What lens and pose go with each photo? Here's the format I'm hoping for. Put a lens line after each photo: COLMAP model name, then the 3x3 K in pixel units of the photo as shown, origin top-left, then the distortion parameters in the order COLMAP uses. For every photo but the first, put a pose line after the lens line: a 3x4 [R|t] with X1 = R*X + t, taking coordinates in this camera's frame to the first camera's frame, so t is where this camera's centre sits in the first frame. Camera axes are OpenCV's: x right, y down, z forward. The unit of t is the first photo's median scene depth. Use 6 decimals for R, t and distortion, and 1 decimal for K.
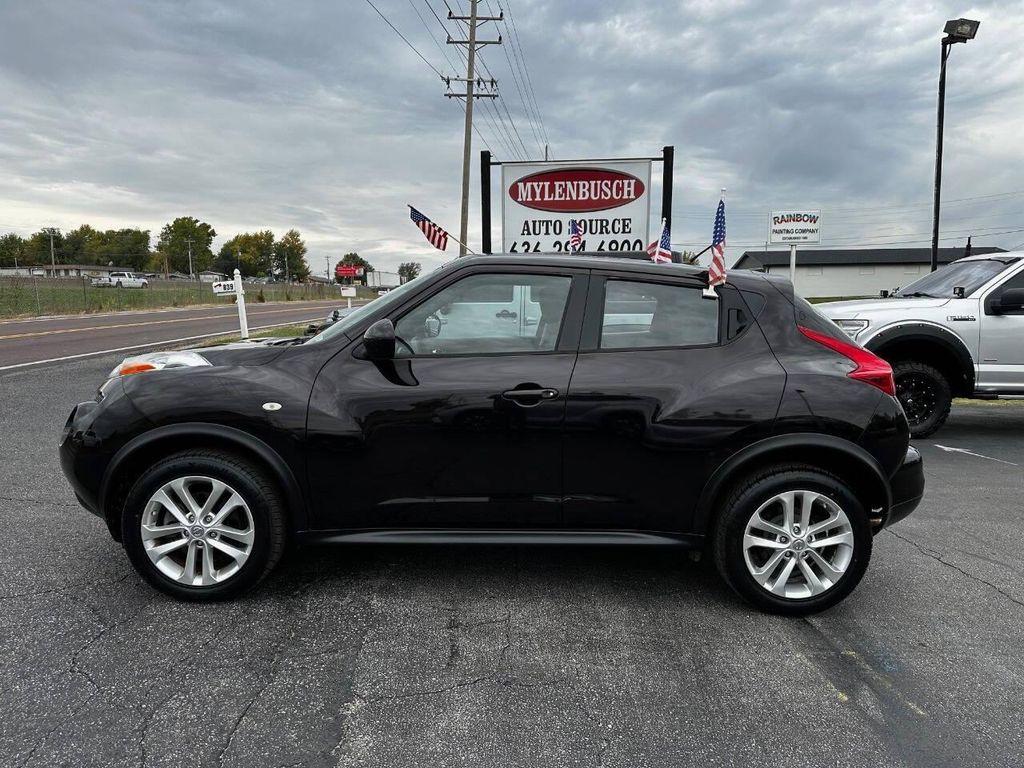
lens RADIAL K [[684.7, 0, 512.0], [0, 684.7, 384.0], [0, 0, 1]] dist [0.118564, -0.109896]
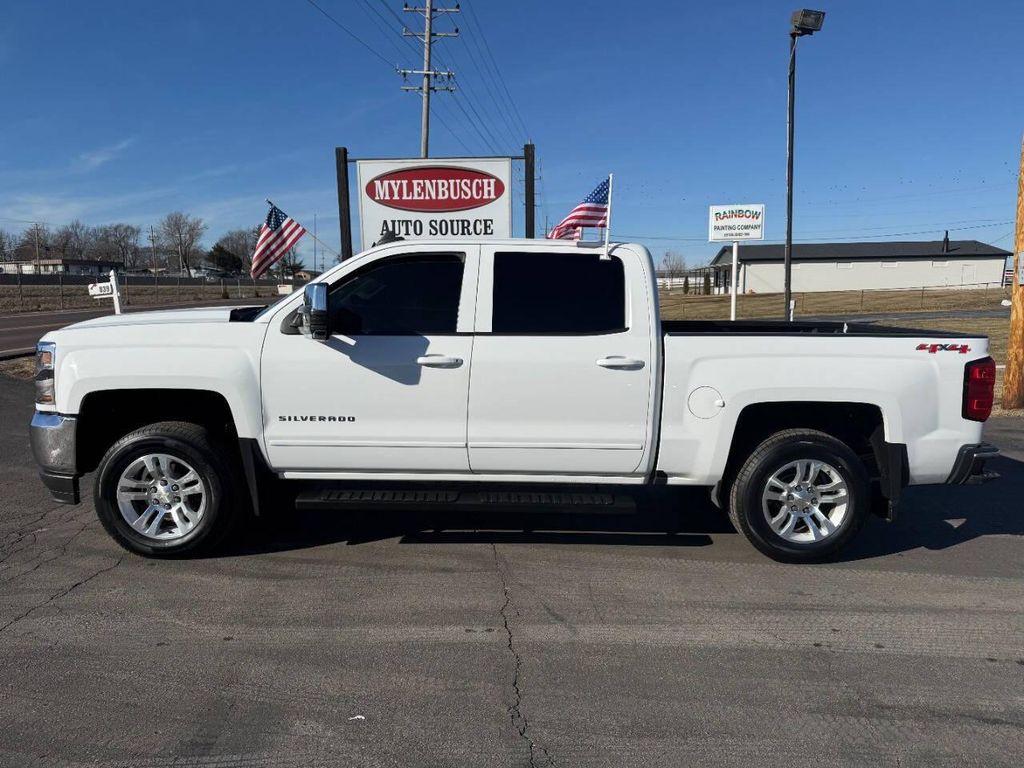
lens RADIAL K [[687.9, 0, 516.9], [0, 687.9, 379.8], [0, 0, 1]] dist [0.080671, -0.075007]
pose [[0.999978, -0.000817, -0.006577, 0.209994], [0.000852, 0.999985, 0.005450, -0.022567], [0.006573, -0.005456, 0.999964, 0.044793]]
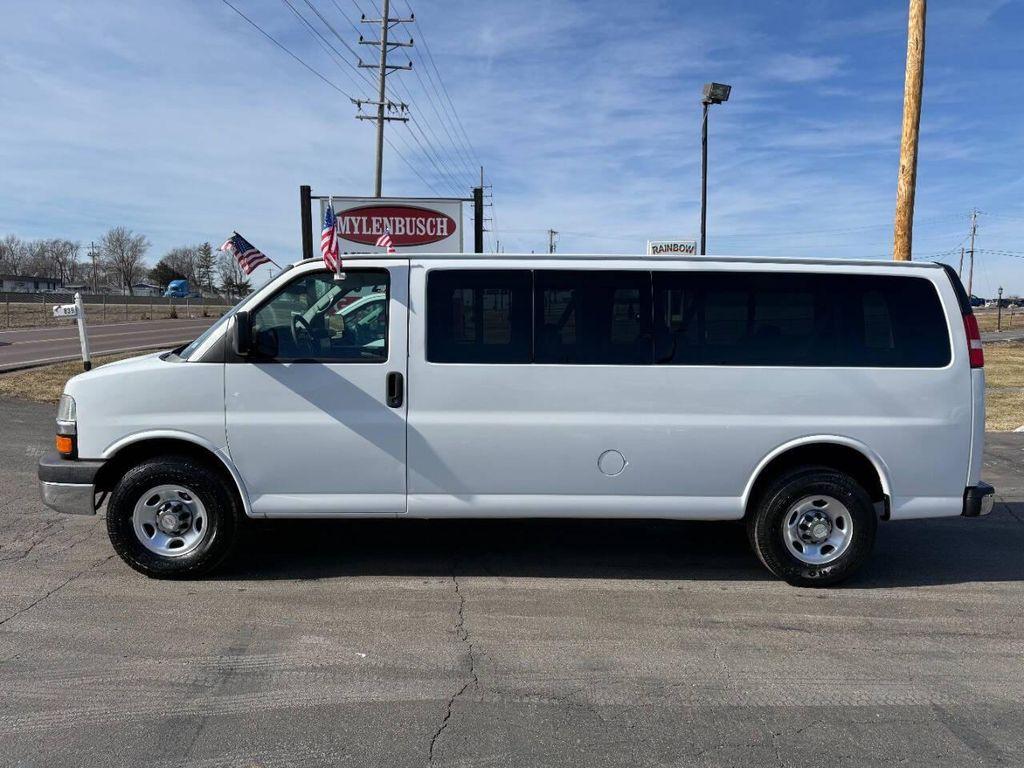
lens RADIAL K [[684.7, 0, 512.0], [0, 684.7, 384.0], [0, 0, 1]] dist [0.118564, -0.109896]
pose [[0.998292, 0.005892, 0.058131, 0.212556], [-0.004706, 0.999779, -0.020506, -0.019505], [-0.058239, 0.020197, 0.998098, -0.050948]]
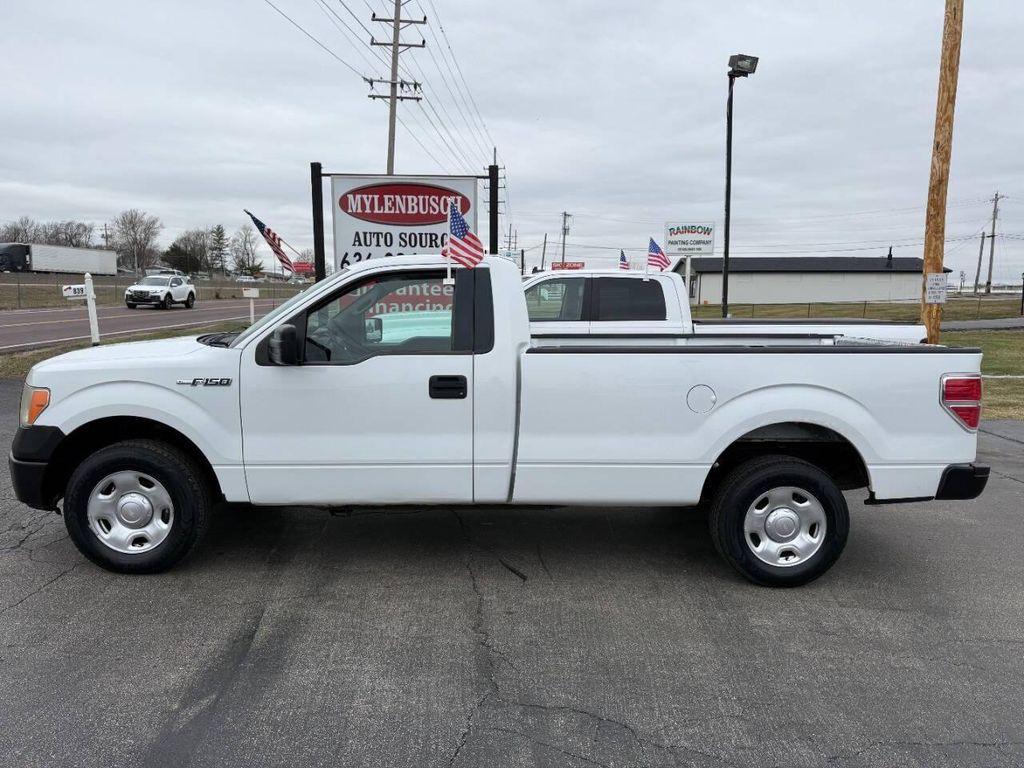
lens RADIAL K [[686.4, 0, 517.2], [0, 686.4, 381.1], [0, 0, 1]] dist [0.114047, -0.115415]
pose [[0.998798, 0.010008, 0.047975, 0.209929], [-0.009920, 0.999949, -0.002064, -0.018662], [-0.047993, 0.001585, 0.998846, -0.028100]]
